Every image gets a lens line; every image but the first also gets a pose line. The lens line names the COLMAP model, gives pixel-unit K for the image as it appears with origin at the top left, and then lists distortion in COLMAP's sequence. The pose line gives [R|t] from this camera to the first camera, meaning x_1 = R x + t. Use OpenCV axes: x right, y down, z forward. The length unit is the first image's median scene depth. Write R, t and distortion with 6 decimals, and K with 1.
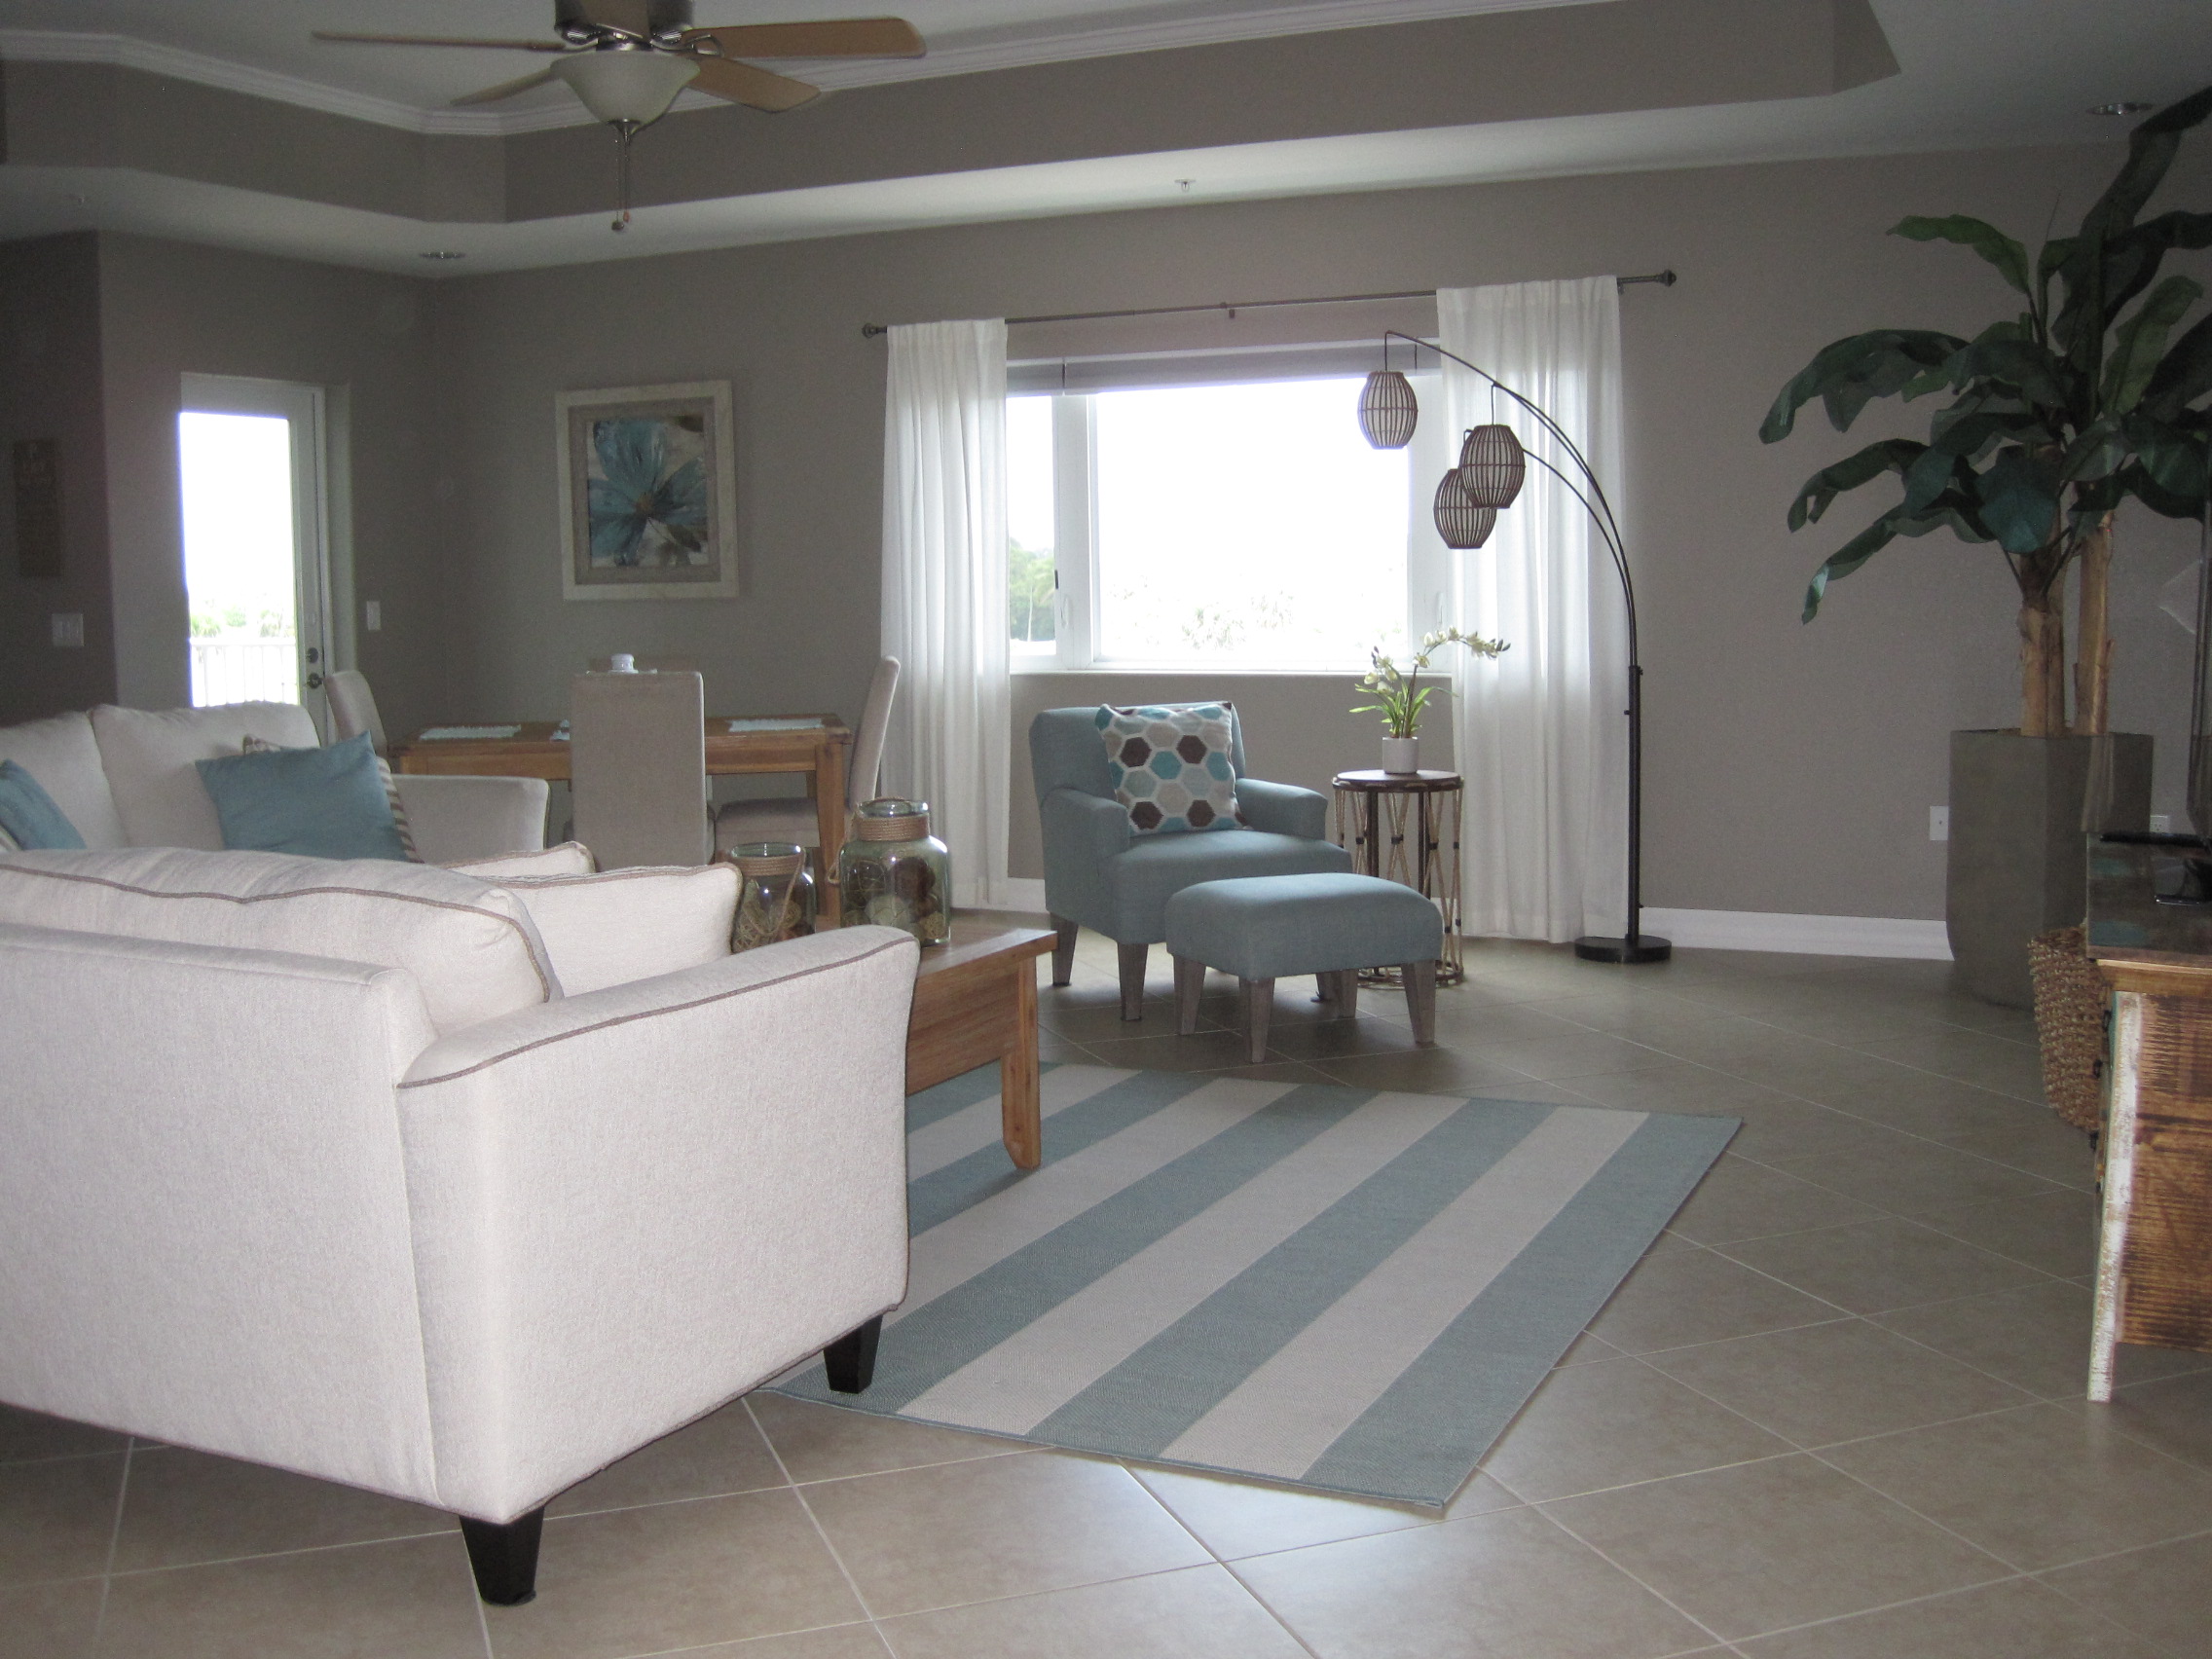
lens RADIAL K [[2284.9, 0, 1116.5], [0, 2284.9, 836.9], [0, 0, 1]] dist [-0.182464, 0.172799]
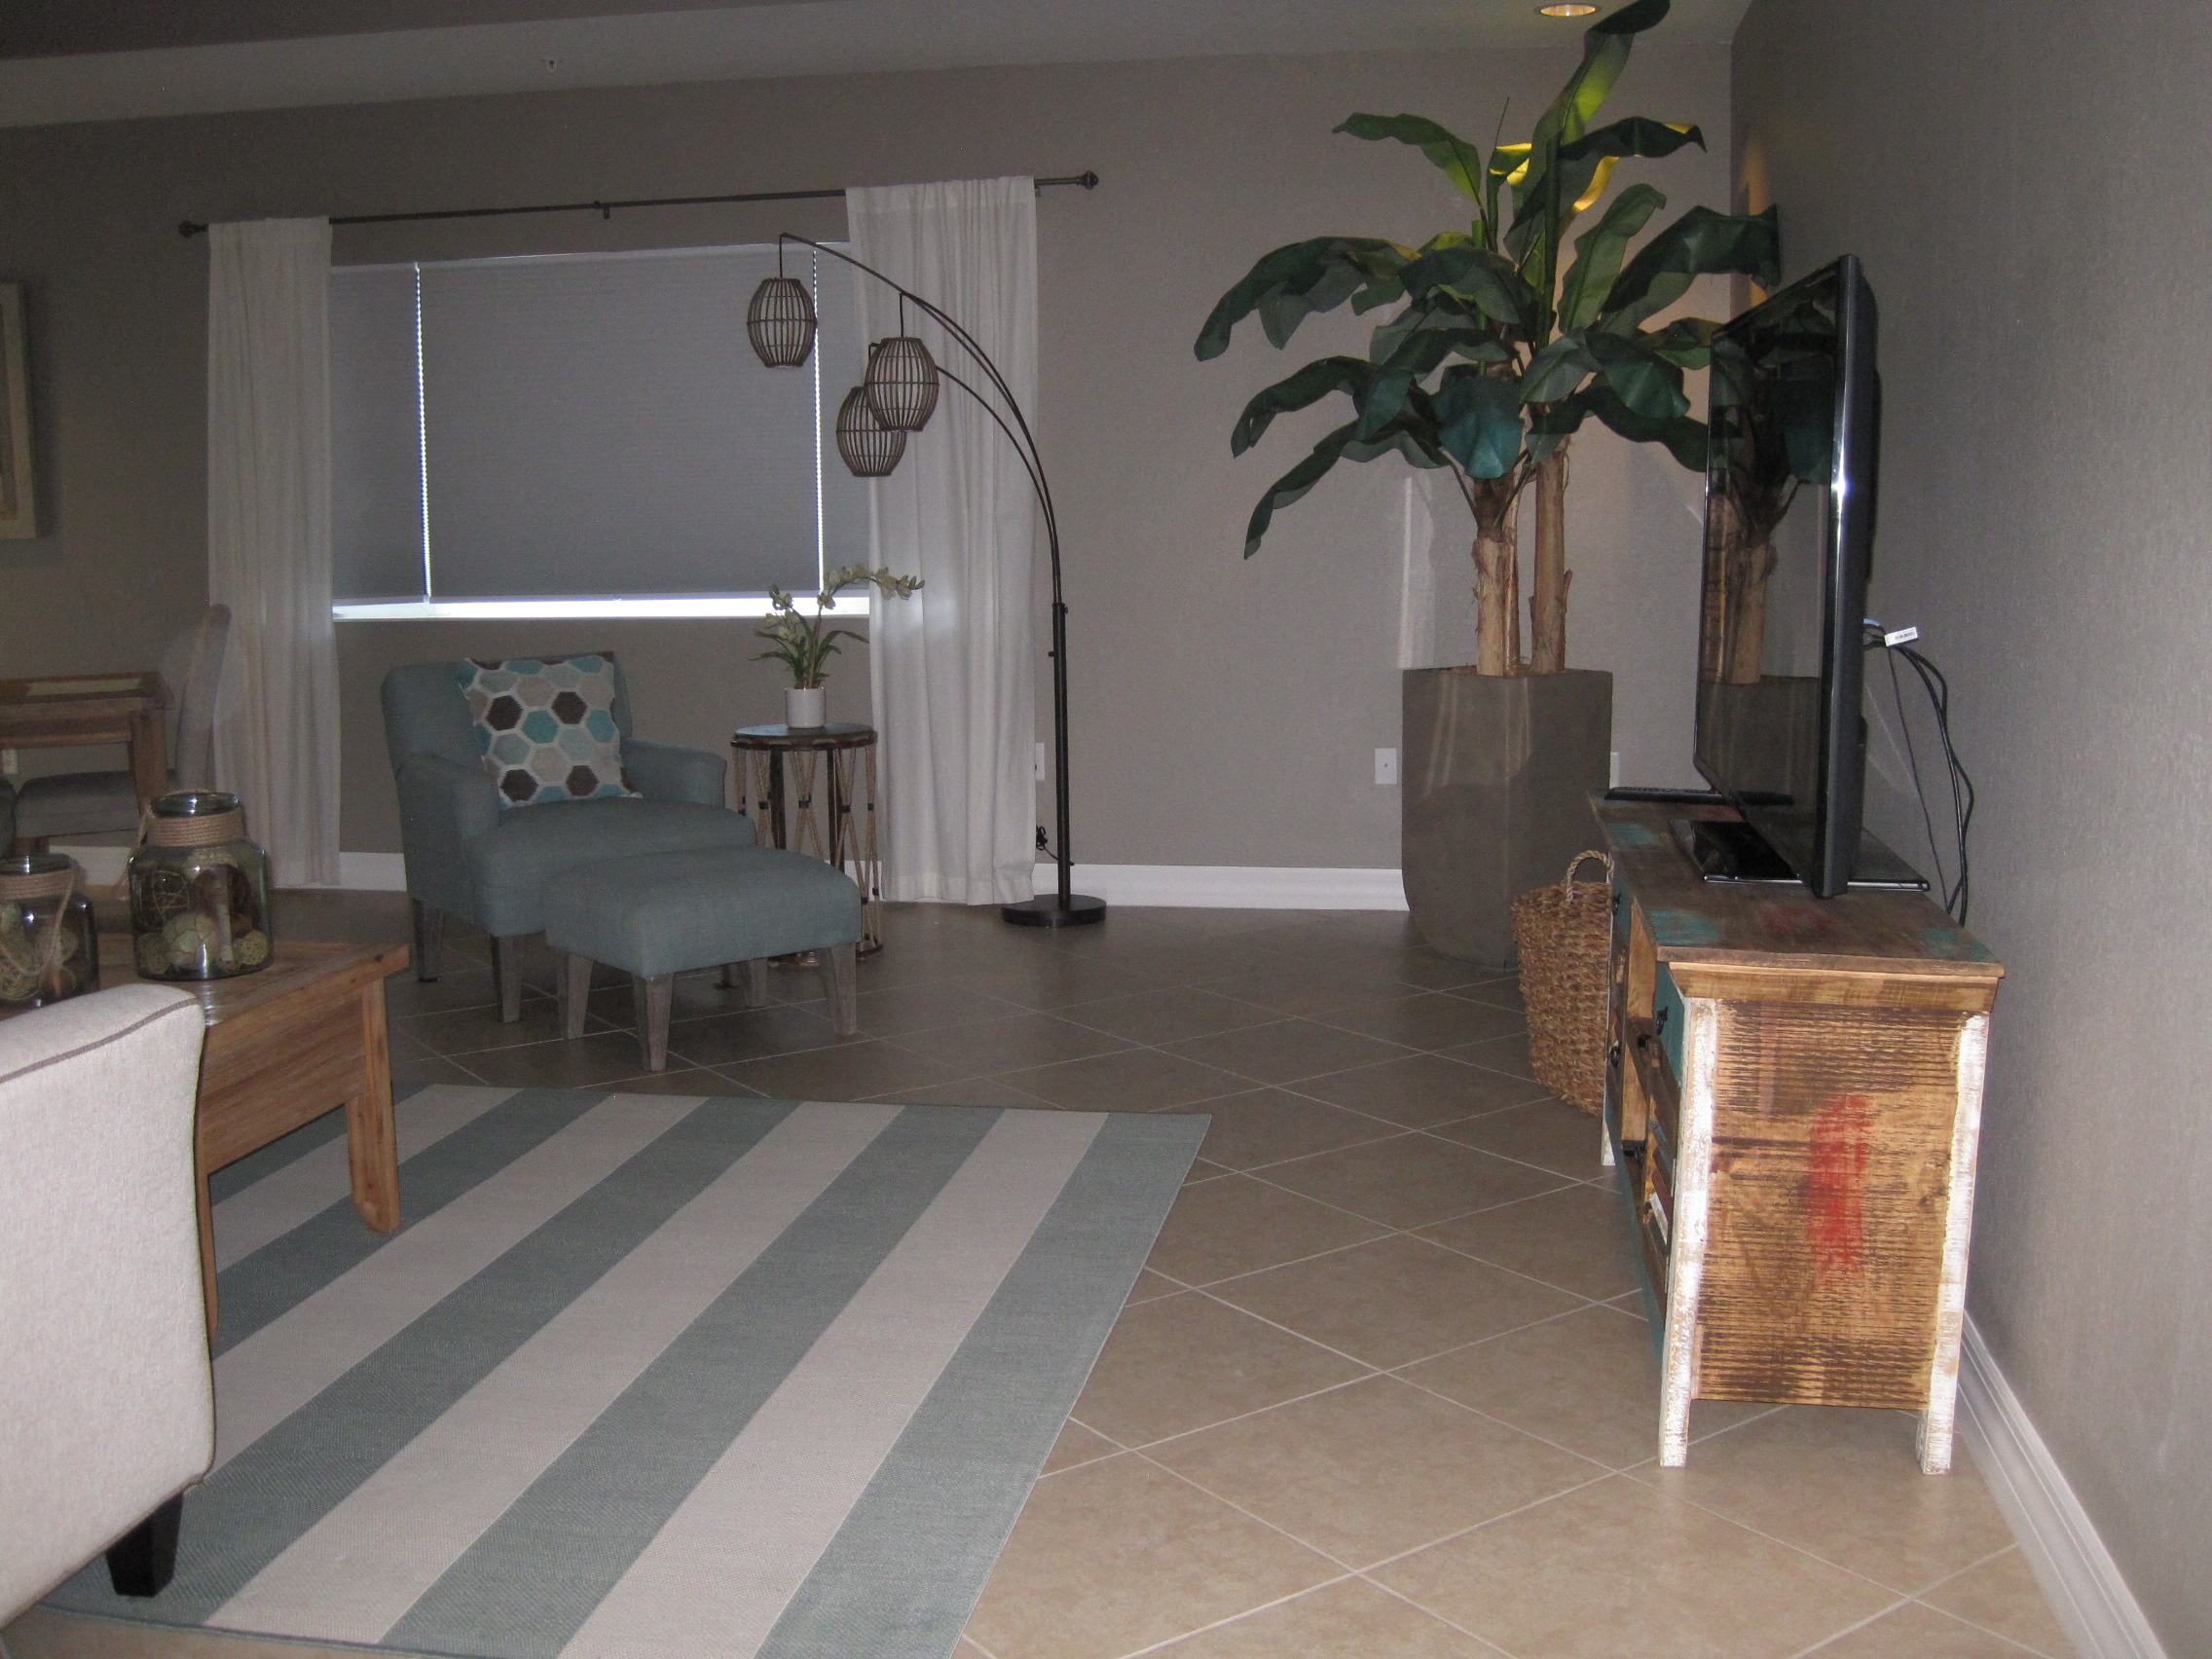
lens RADIAL K [[2284.9, 0, 1116.5], [0, 2284.9, 836.9], [0, 0, 1]] dist [-0.182464, 0.172799]
pose [[0.964588, -0.035390, 0.261378, 0.008116], [0.027359, 0.999037, 0.034301, -0.014868], [-0.262340, -0.025935, 0.964627, 0.122180]]
